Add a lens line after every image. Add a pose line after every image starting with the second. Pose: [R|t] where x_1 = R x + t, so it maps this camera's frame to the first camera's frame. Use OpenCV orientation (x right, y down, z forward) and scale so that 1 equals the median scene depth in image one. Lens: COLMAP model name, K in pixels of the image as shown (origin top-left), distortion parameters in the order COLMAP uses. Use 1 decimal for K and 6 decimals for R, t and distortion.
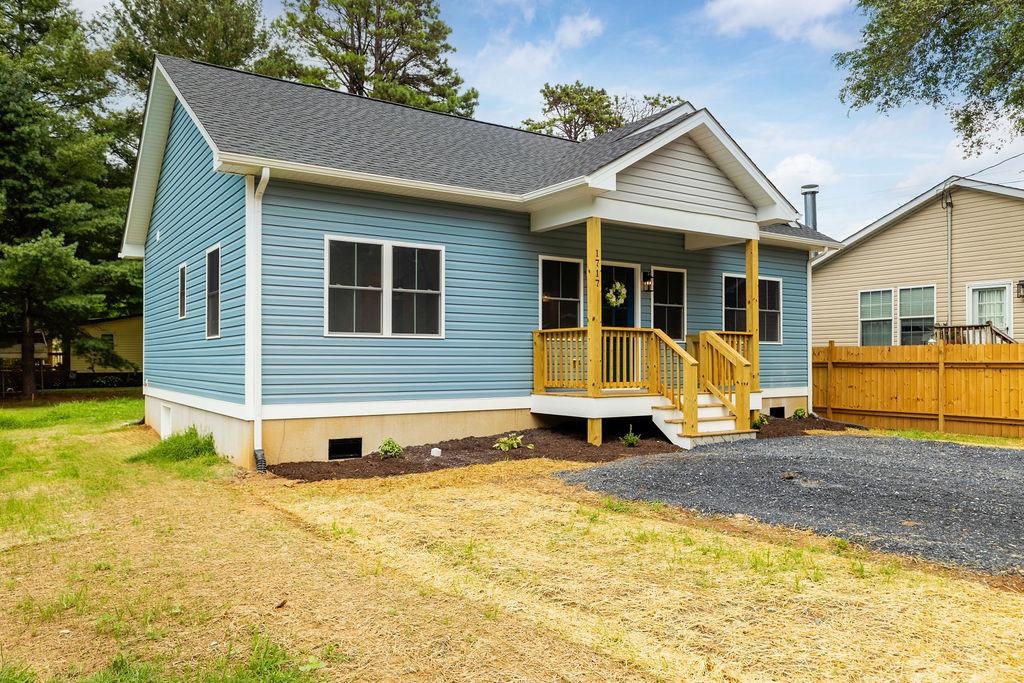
lens RADIAL K [[744.2, 0, 513.8], [0, 744.2, 339.2], [0, 0, 1]] dist [-0.000314, 0.000334]
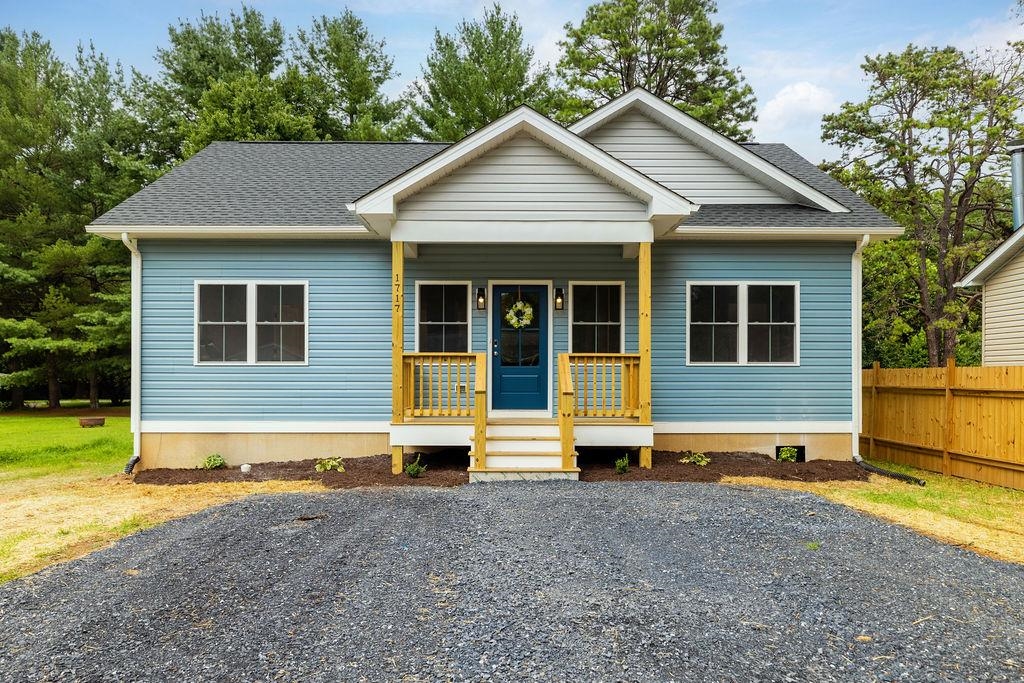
lens RADIAL K [[604.2, 0, 524.6], [0, 604.2, 360.3], [0, 0, 1]] dist [0.001709, 0.001067]
pose [[0.831083, -0.021872, -0.555718, 0.564337], [0.014058, 0.999733, -0.018323, 0.010857], [0.555971, 0.007416, 0.831169, 0.373876]]
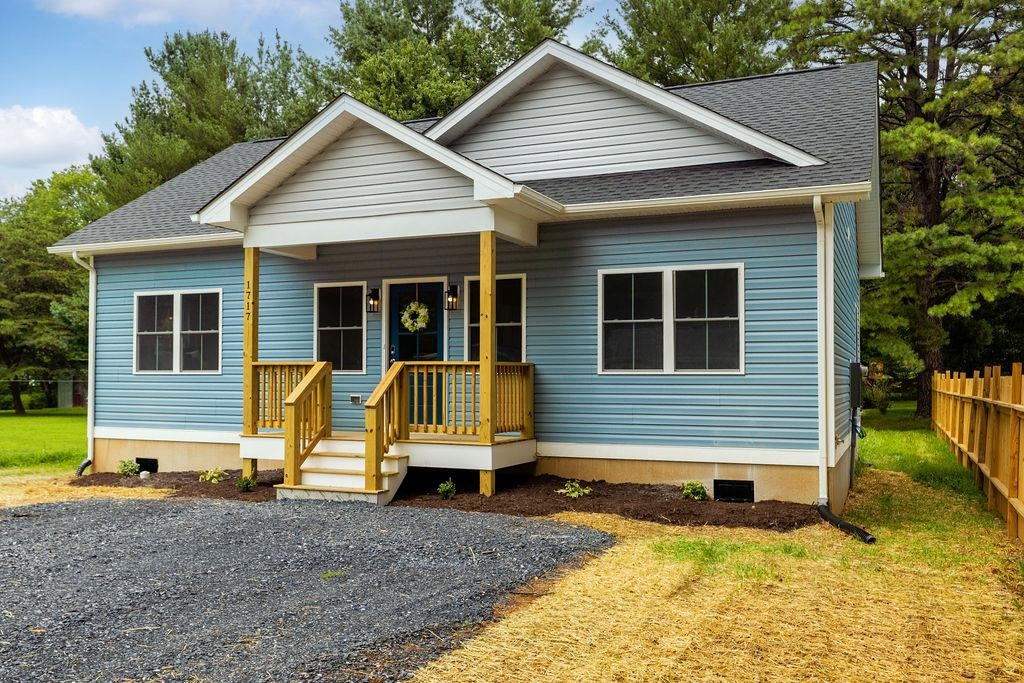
lens RADIAL K [[794.3, 0, 509.0], [0, 794.3, 340.2], [0, 0, 1]] dist [-0.023539, -0.007313]
pose [[0.574876, -0.052580, -0.816549, 0.914603], [0.010882, 0.998336, -0.056624, 0.016249], [0.818168, 0.023666, 0.574492, 0.582394]]
